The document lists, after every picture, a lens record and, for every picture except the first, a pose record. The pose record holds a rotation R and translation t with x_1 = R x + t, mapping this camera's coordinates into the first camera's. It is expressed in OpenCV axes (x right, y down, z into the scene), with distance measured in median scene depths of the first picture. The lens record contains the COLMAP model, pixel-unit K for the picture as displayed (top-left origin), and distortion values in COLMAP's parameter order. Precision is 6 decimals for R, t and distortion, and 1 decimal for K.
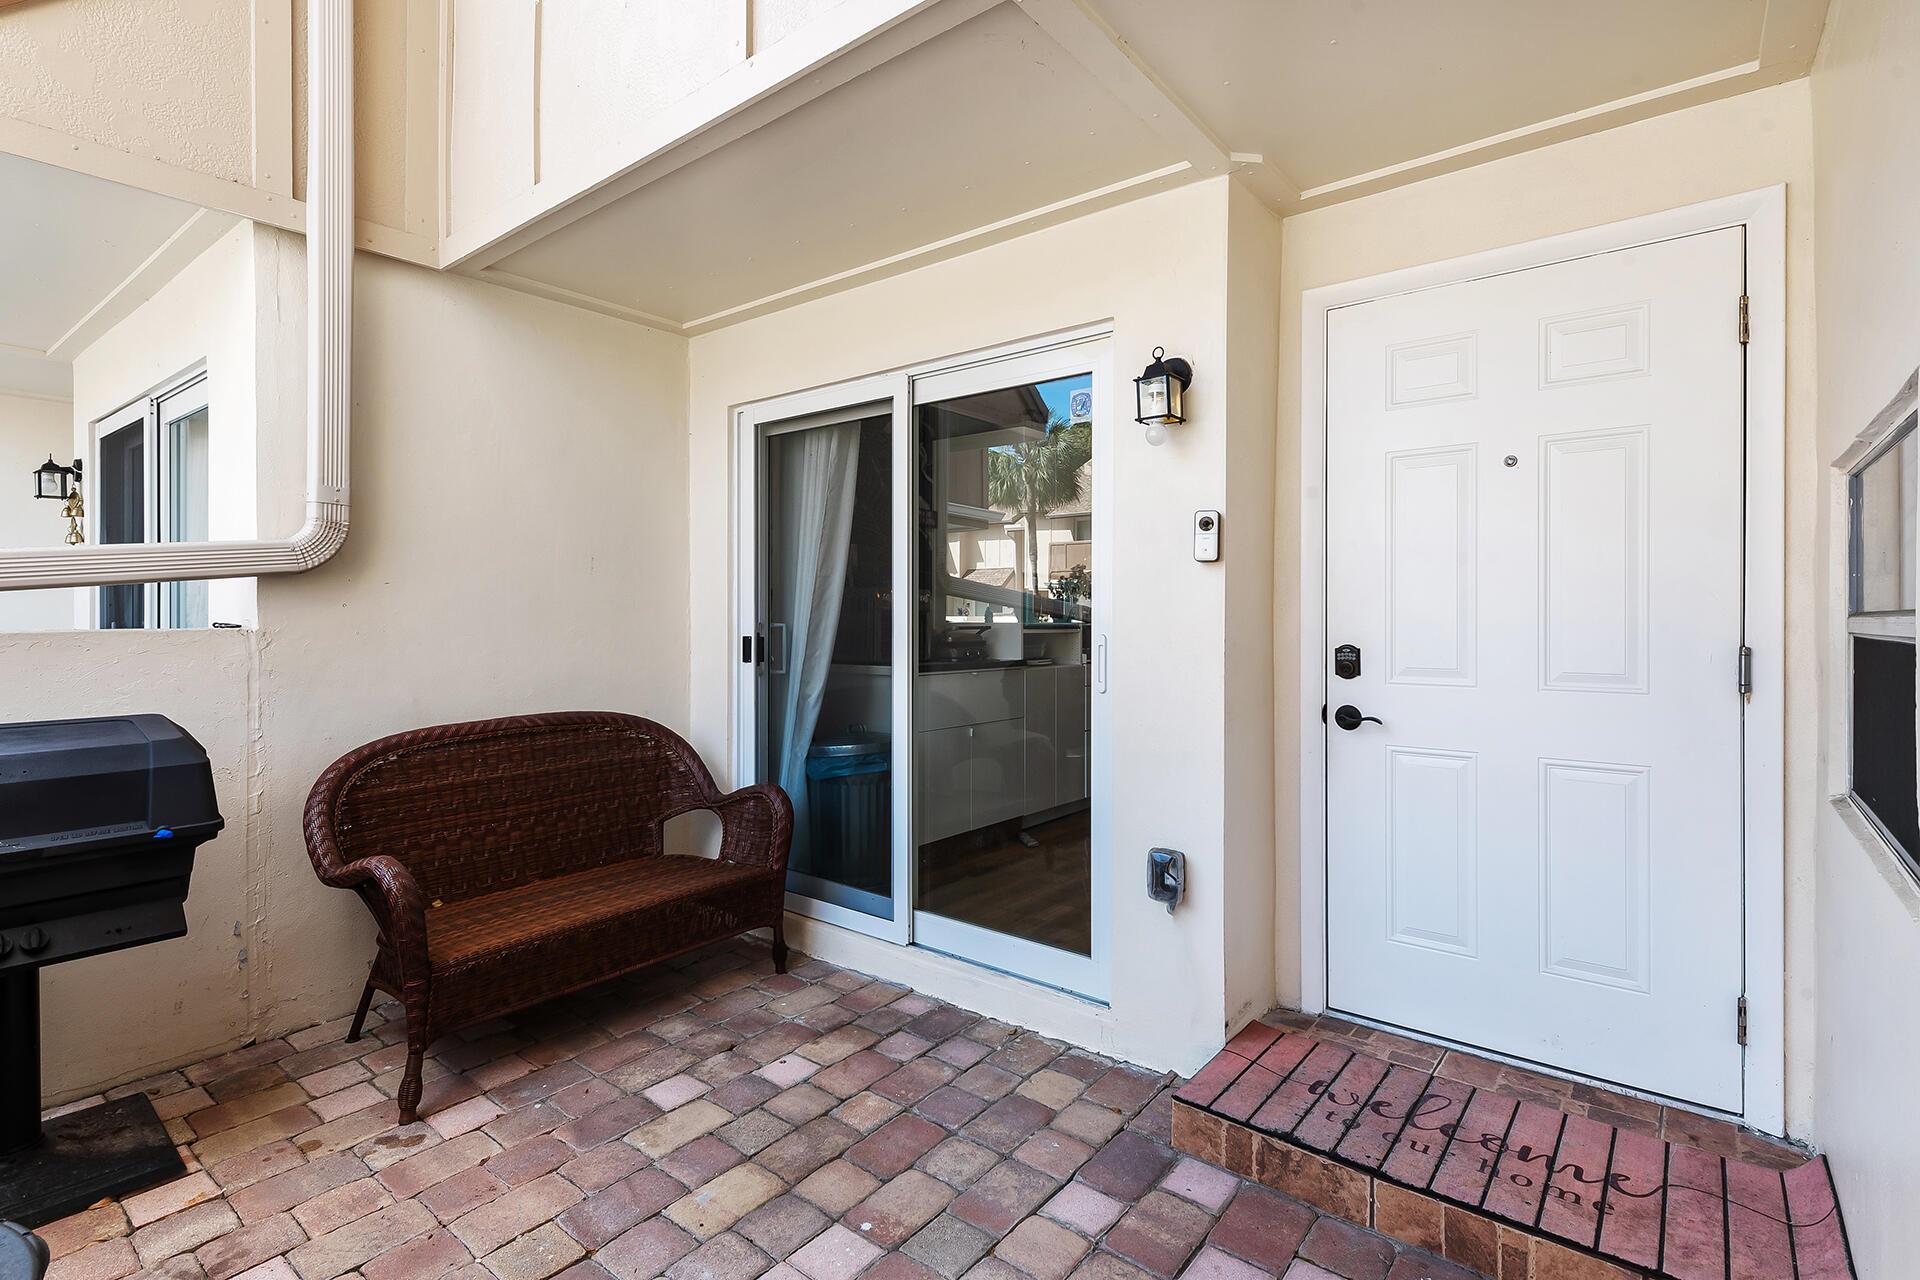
lens RADIAL K [[913.8, 0, 965.3], [0, 913.8, 619.1], [0, 0, 1]] dist [0.014186, -0.002696]
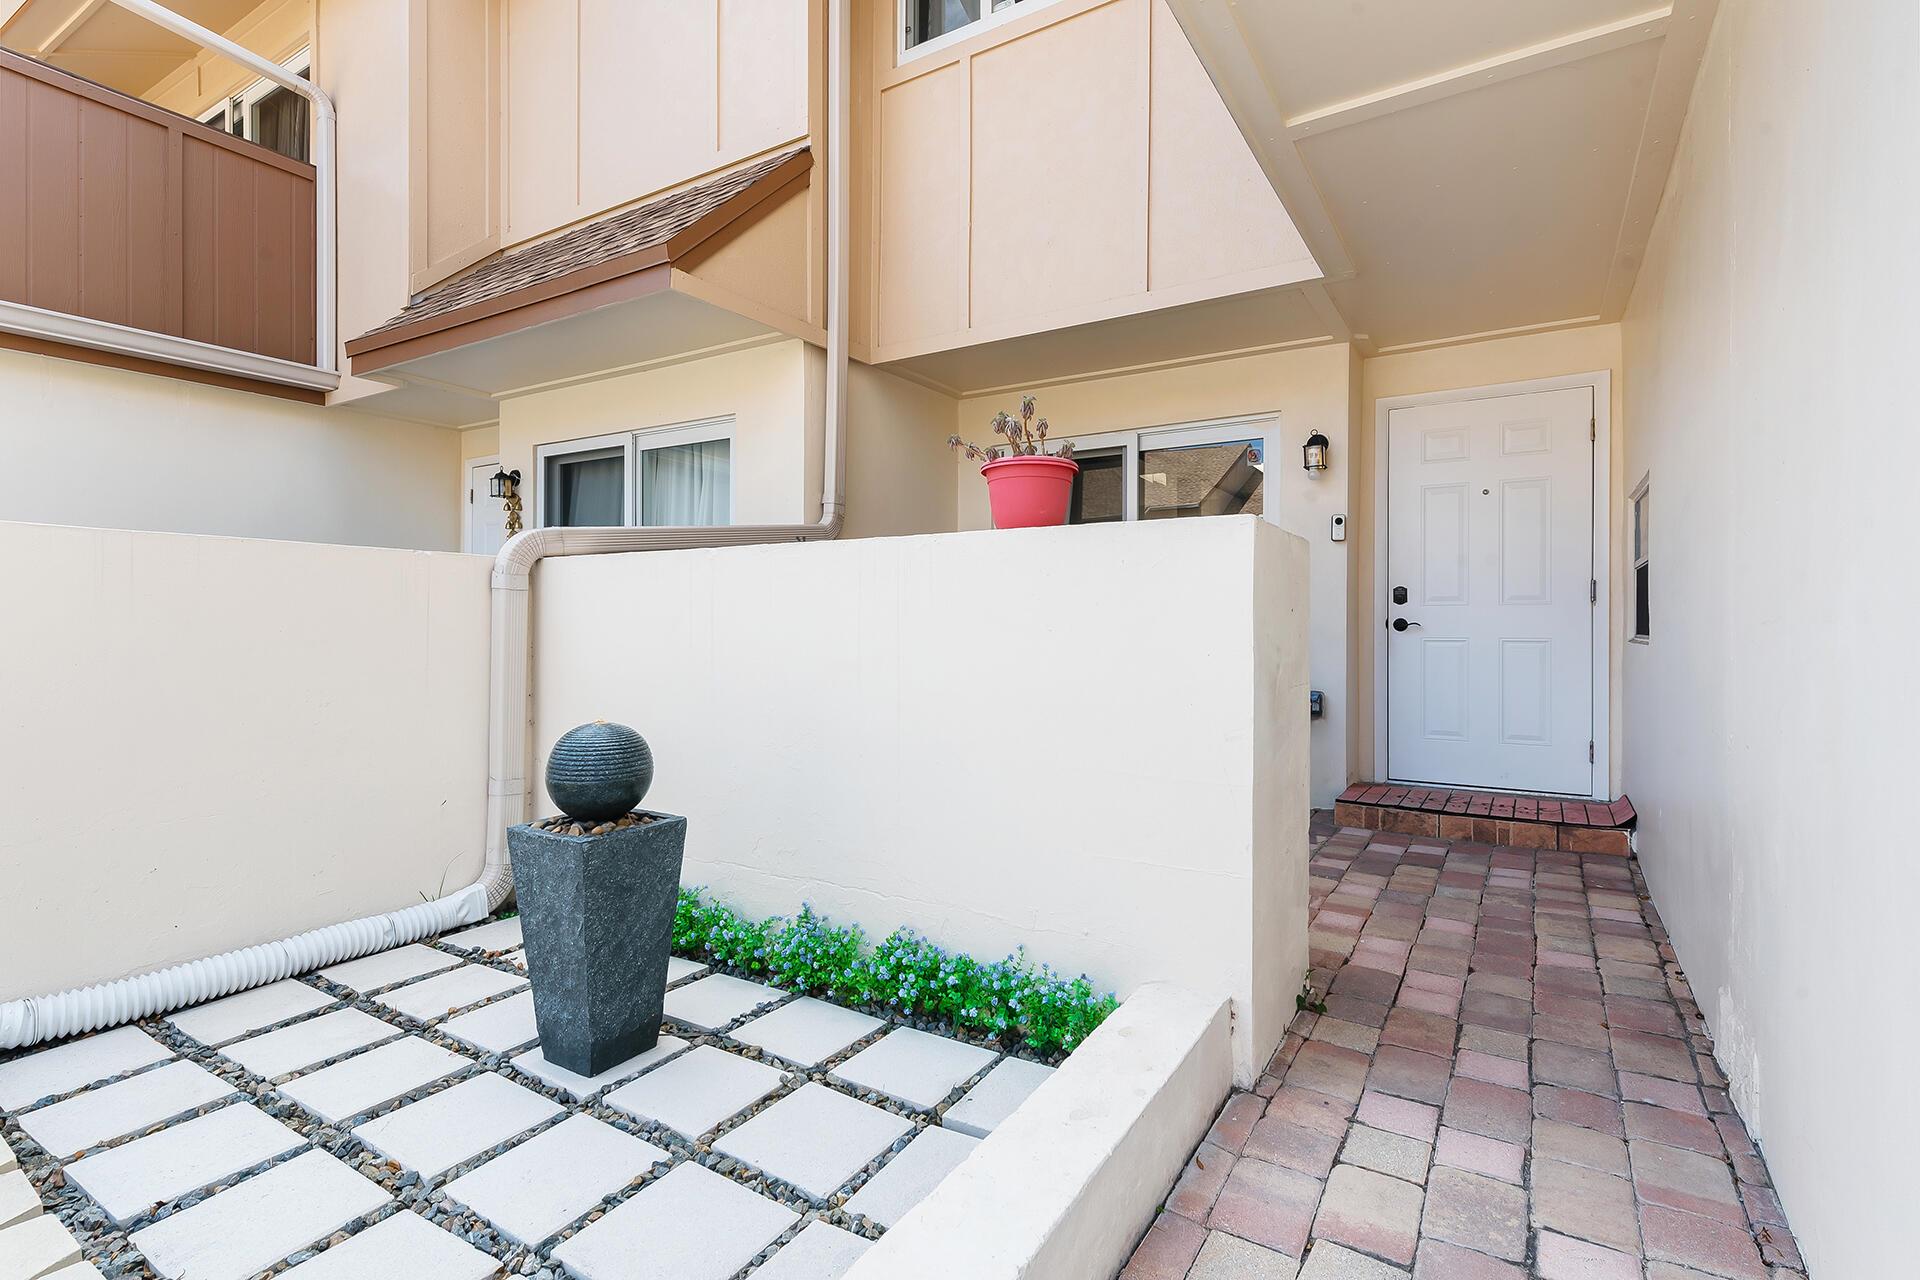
lens RADIAL K [[913.8, 0, 957.0], [0, 913.8, 631.2], [0, 0, 1]] dist [0.014186, -0.002696]
pose [[0.993797, 0.001971, 0.111193, -0.757072], [-0.001828, 0.999997, -0.001384, 0.133681], [-0.111196, 0.001172, 0.993798, -0.843522]]
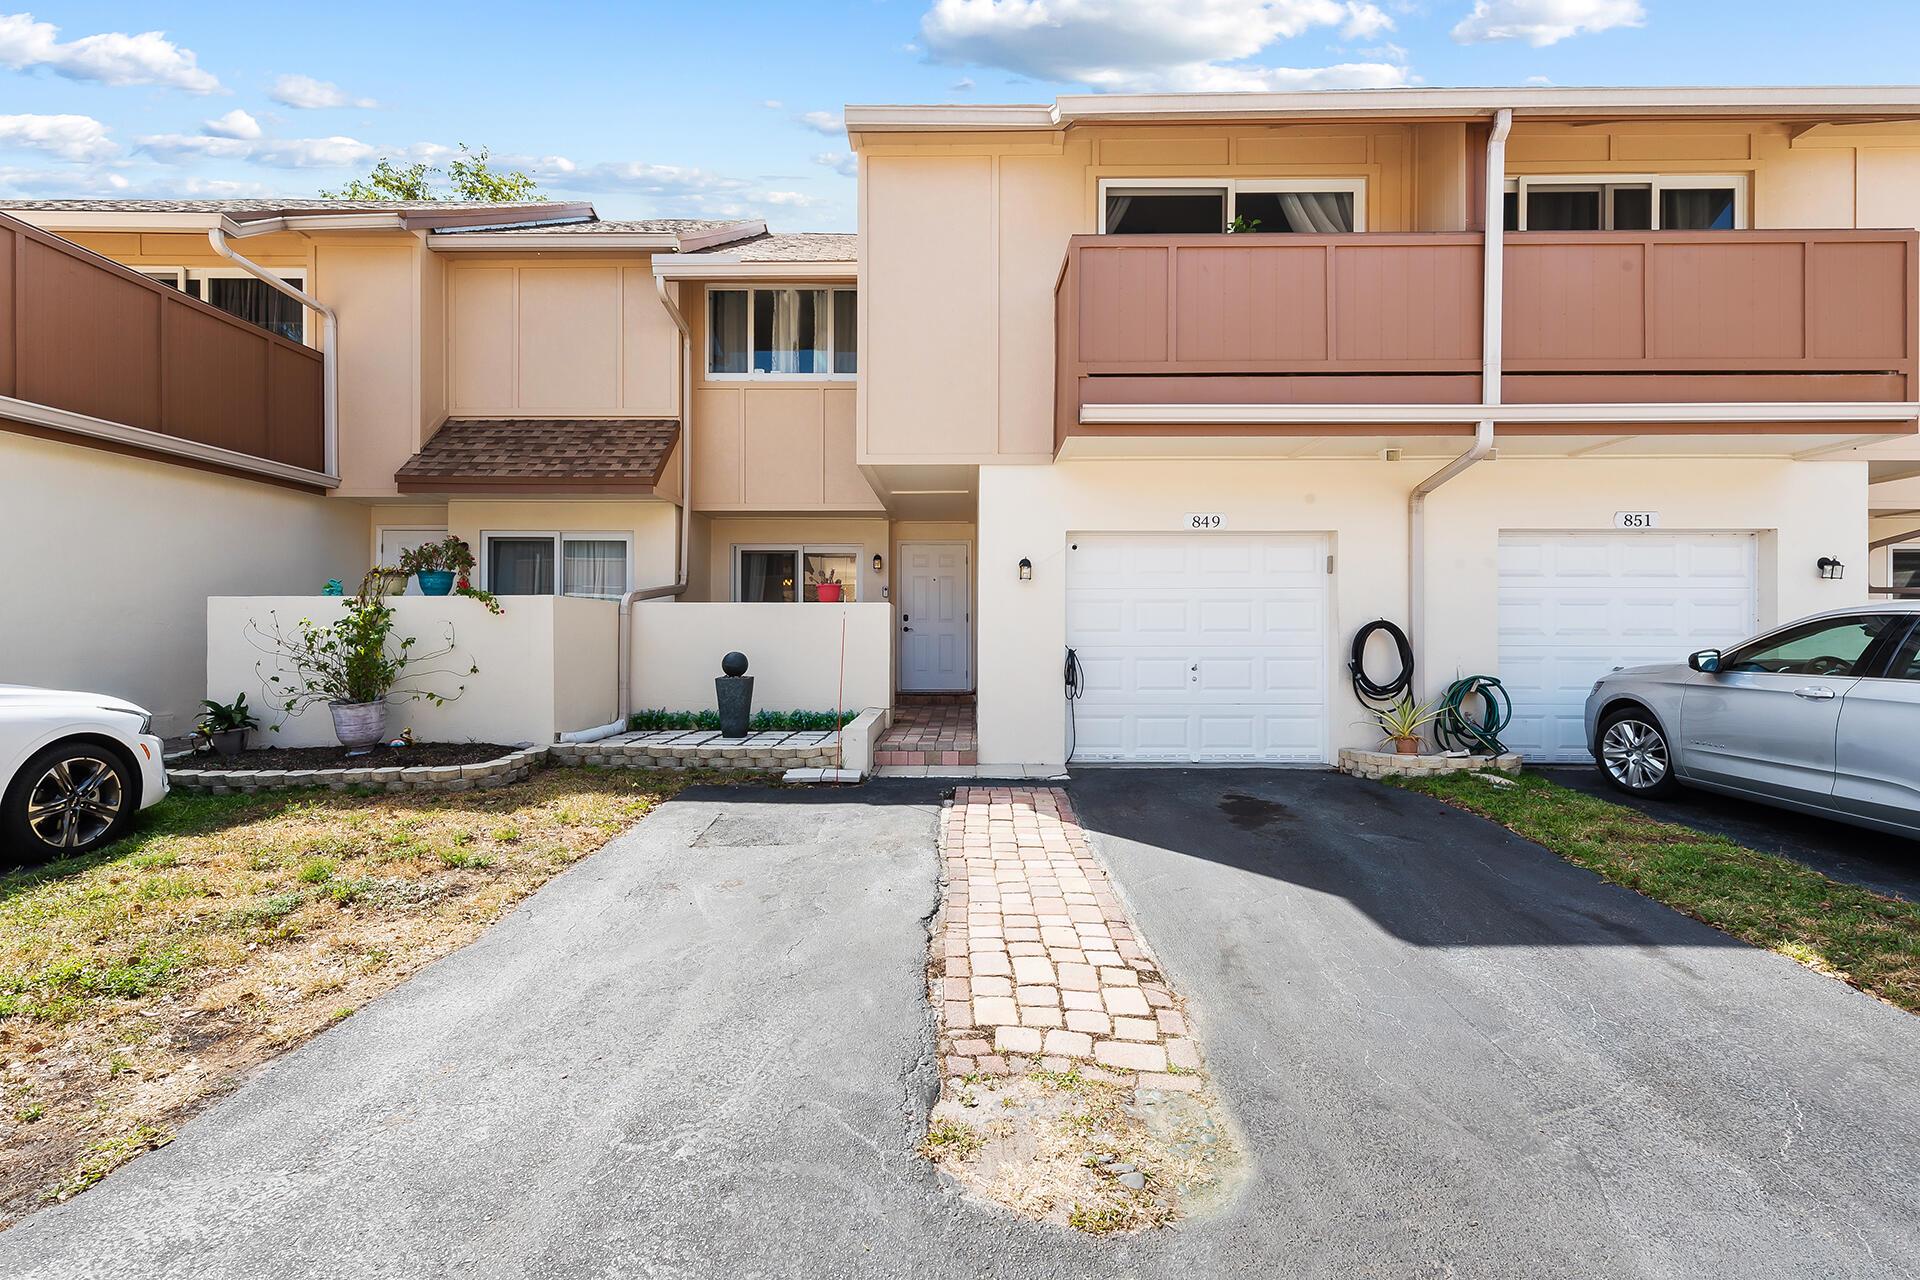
lens RADIAL K [[913.8, 0, 956.6], [0, 913.8, 639.2], [0, 0, 1]] dist [0.014186, -0.002696]
pose [[0.794423, 0.000523, 0.607364, -2.483101], [0.005265, 0.999956, -0.007749, 0.212430], [-0.607342, 0.009354, 0.794386, -3.236998]]
